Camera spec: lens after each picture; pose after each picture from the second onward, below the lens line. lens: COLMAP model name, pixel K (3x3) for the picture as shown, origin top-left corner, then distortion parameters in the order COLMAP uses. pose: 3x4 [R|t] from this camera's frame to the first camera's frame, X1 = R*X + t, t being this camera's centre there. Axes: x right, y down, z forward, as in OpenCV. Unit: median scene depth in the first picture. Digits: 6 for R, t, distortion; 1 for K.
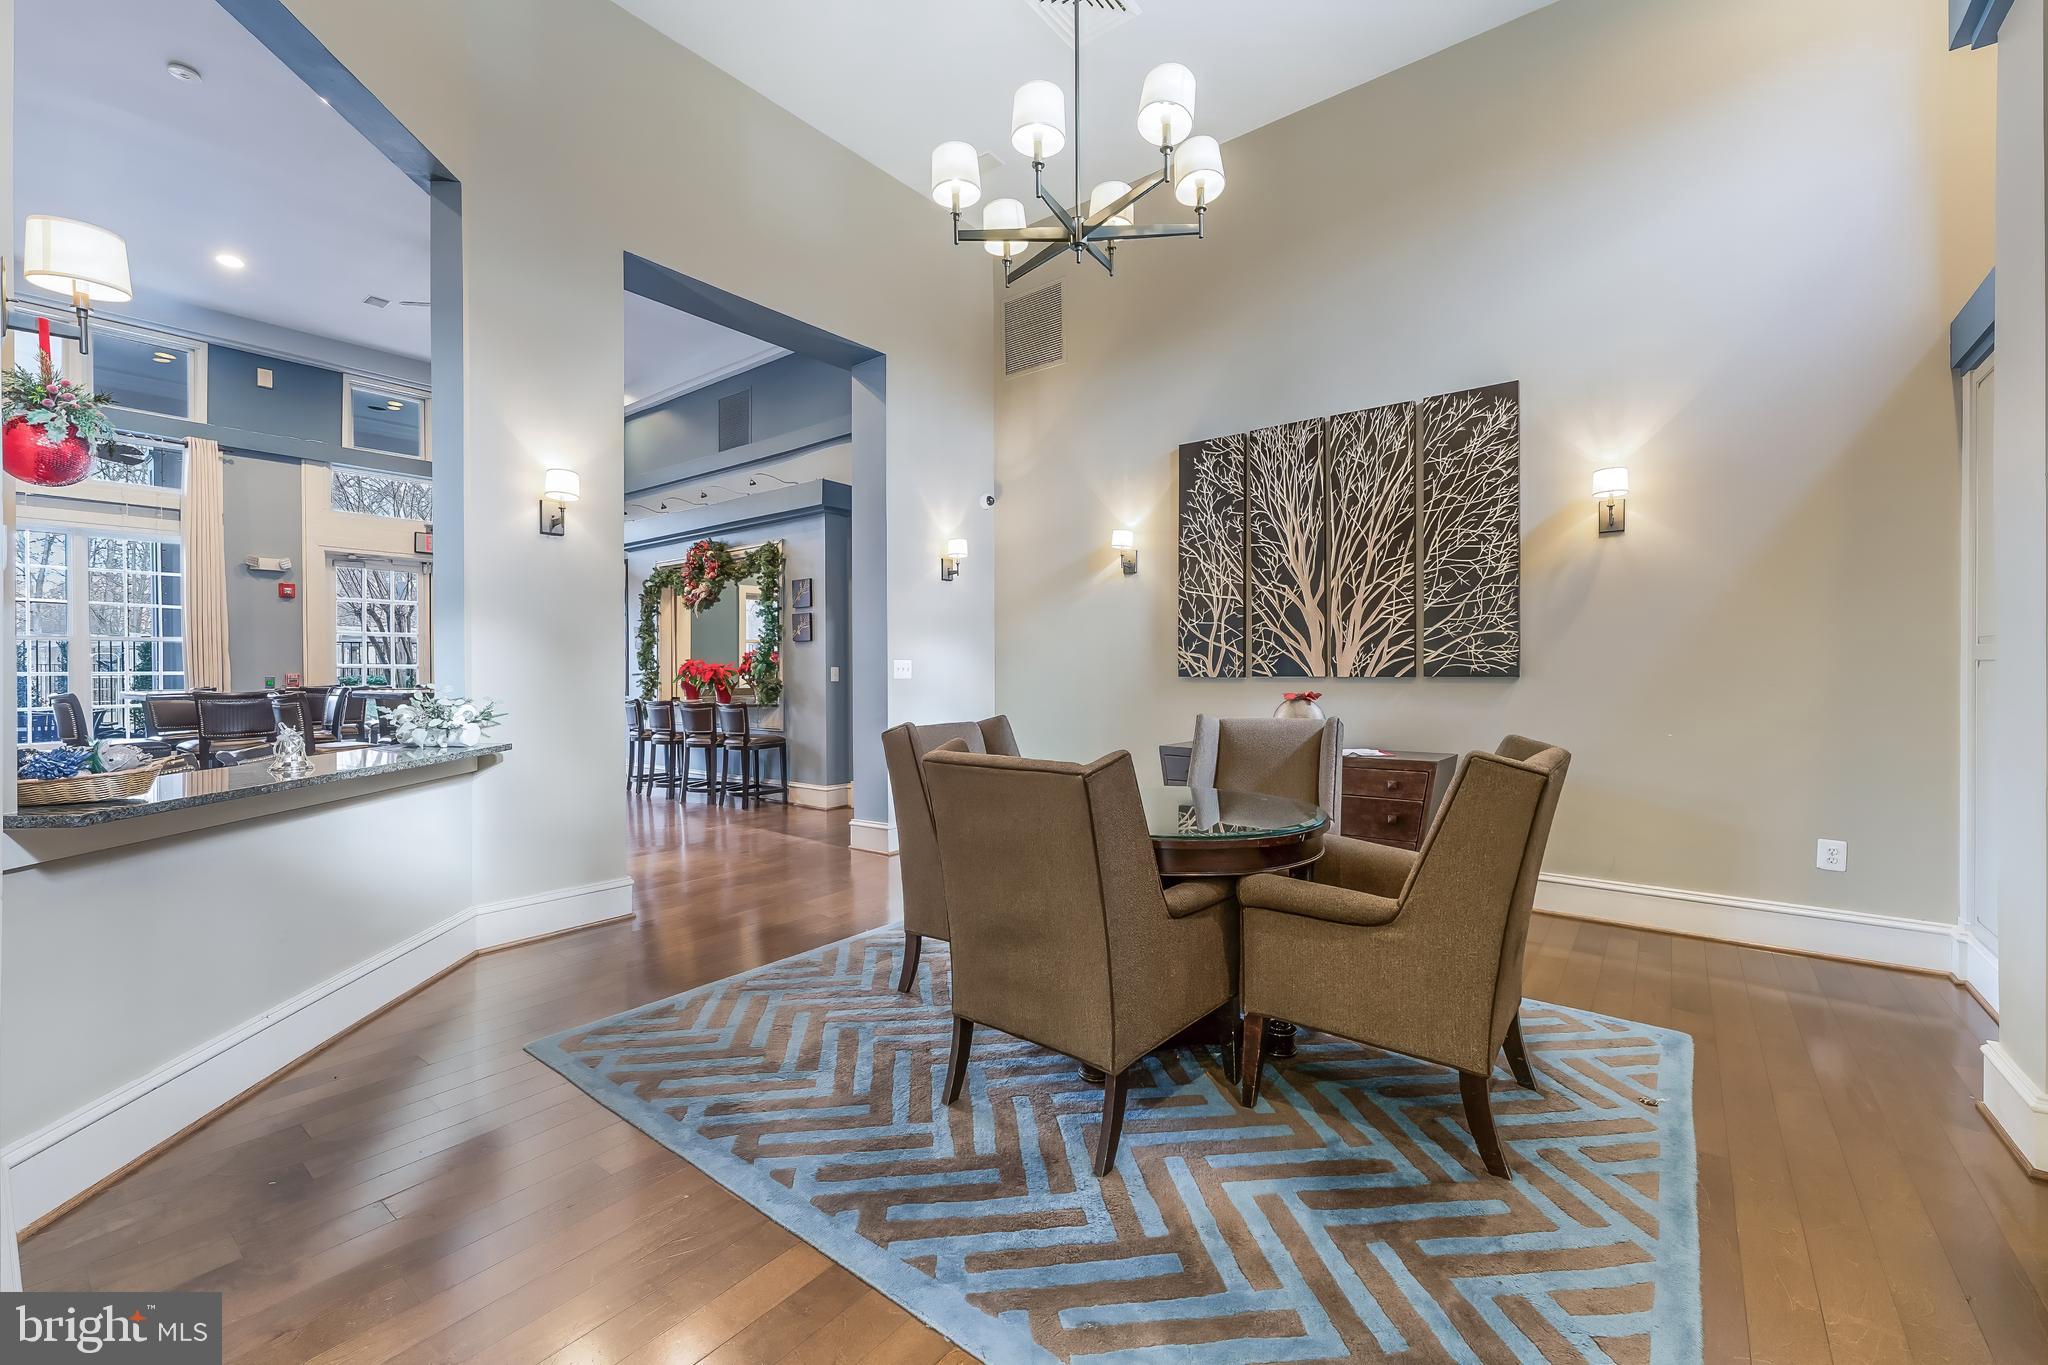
lens RADIAL K [[832.7, 0, 1024.0], [0, 832.7, 682.5], [0, 0, 1]] dist [0.001606, 0.000133]
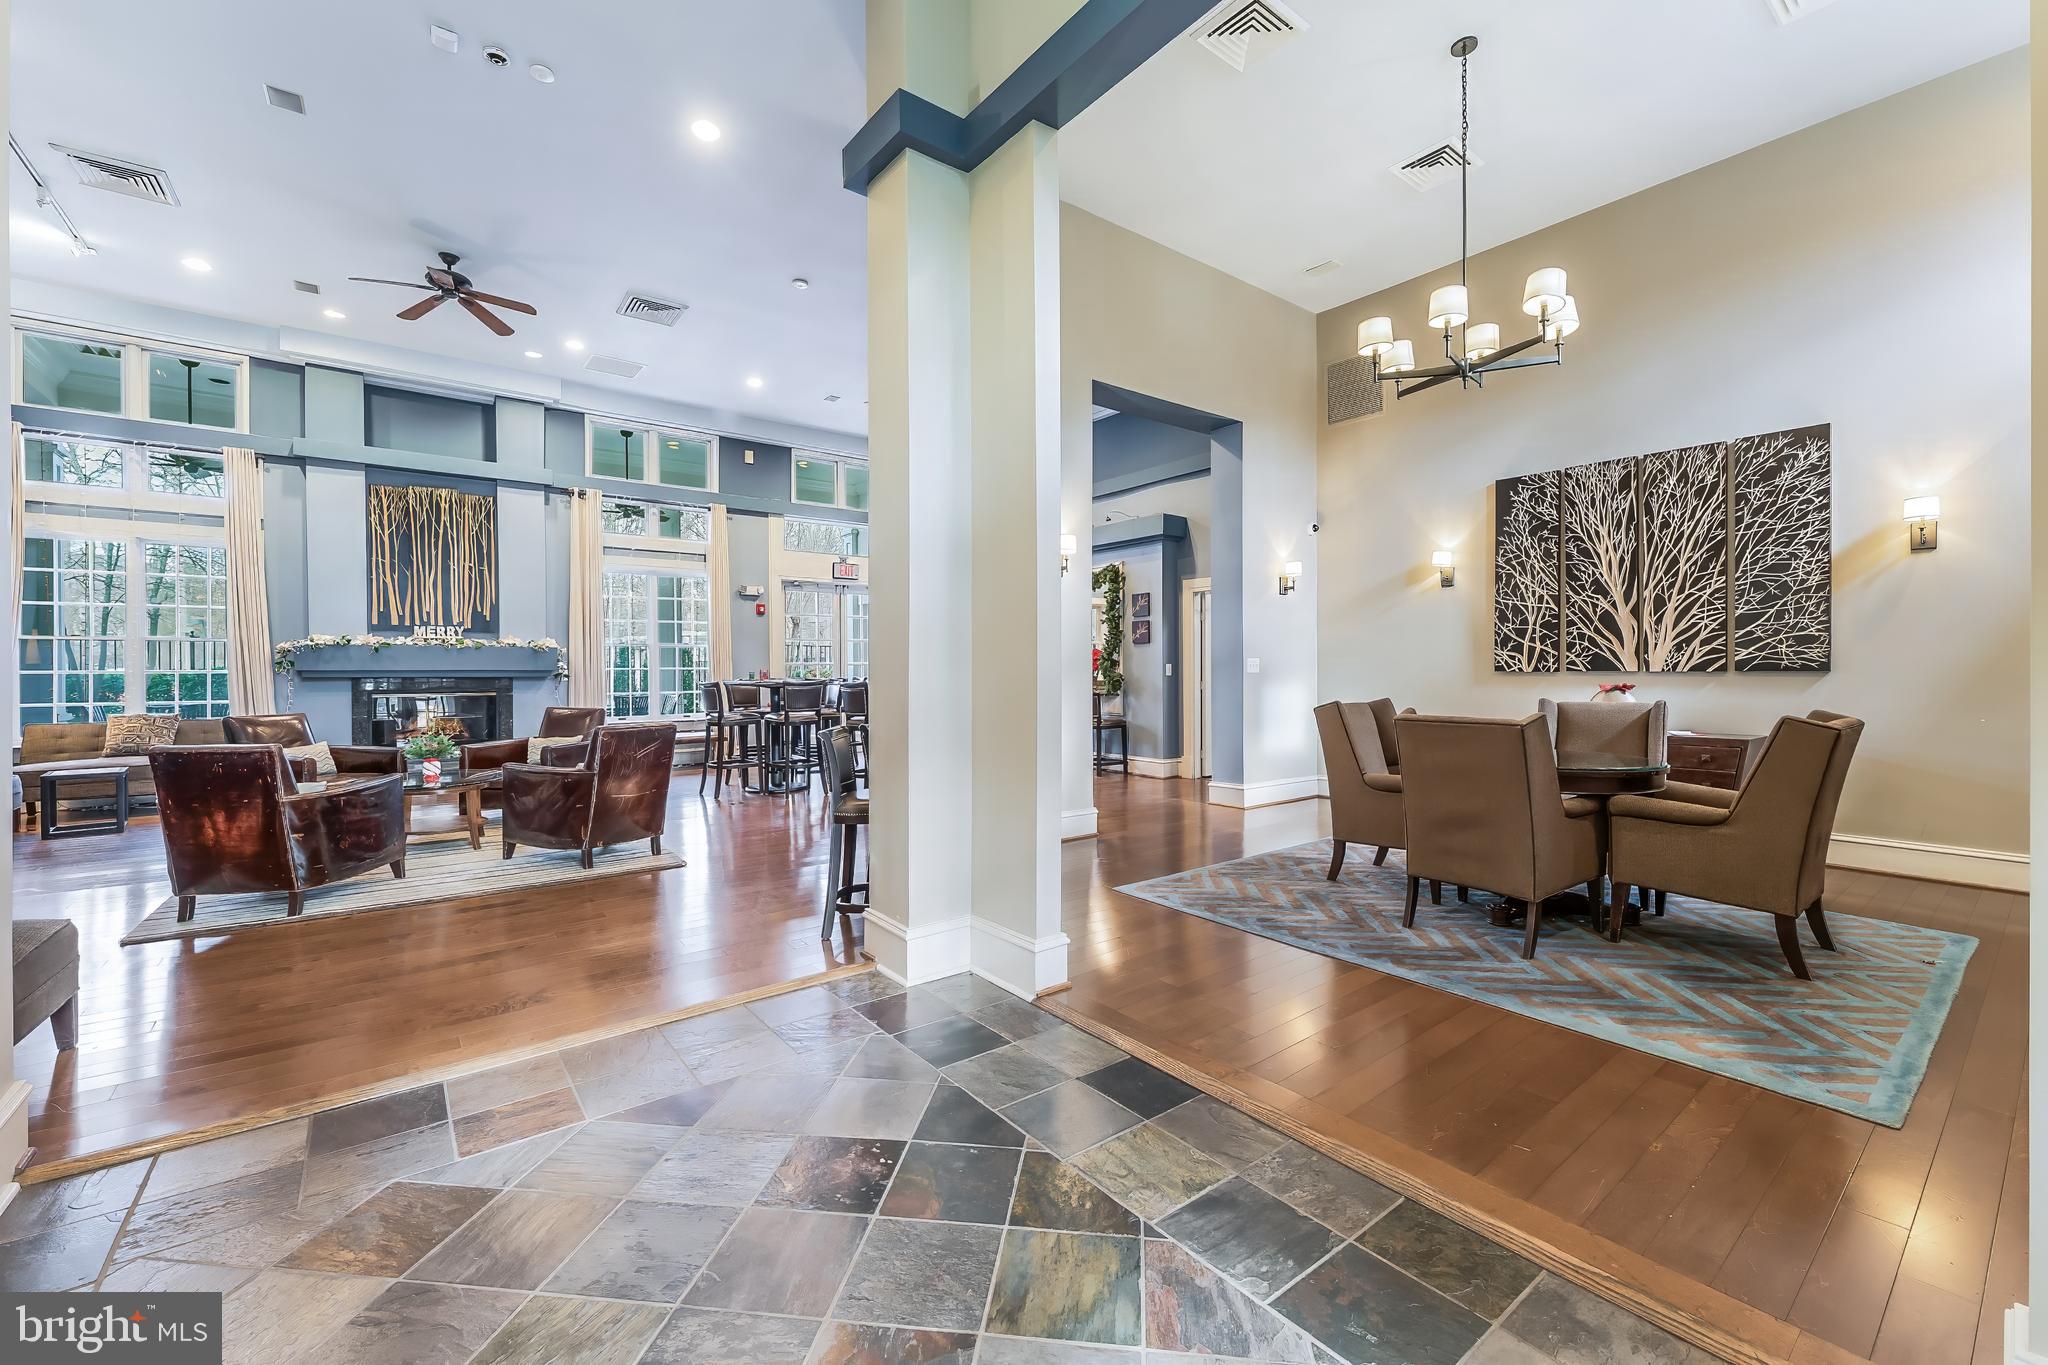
lens RADIAL K [[832.1, 0, 1022.2], [0, 832.1, 678.6], [0, 0, 1]] dist [-0.001006, 0.000011]
pose [[0.970116, 0.002930, -0.242626, -0.217818], [-0.003066, 0.999995, -0.000183, 0.006839], [0.242624, 0.000922, 0.970120, -0.397063]]
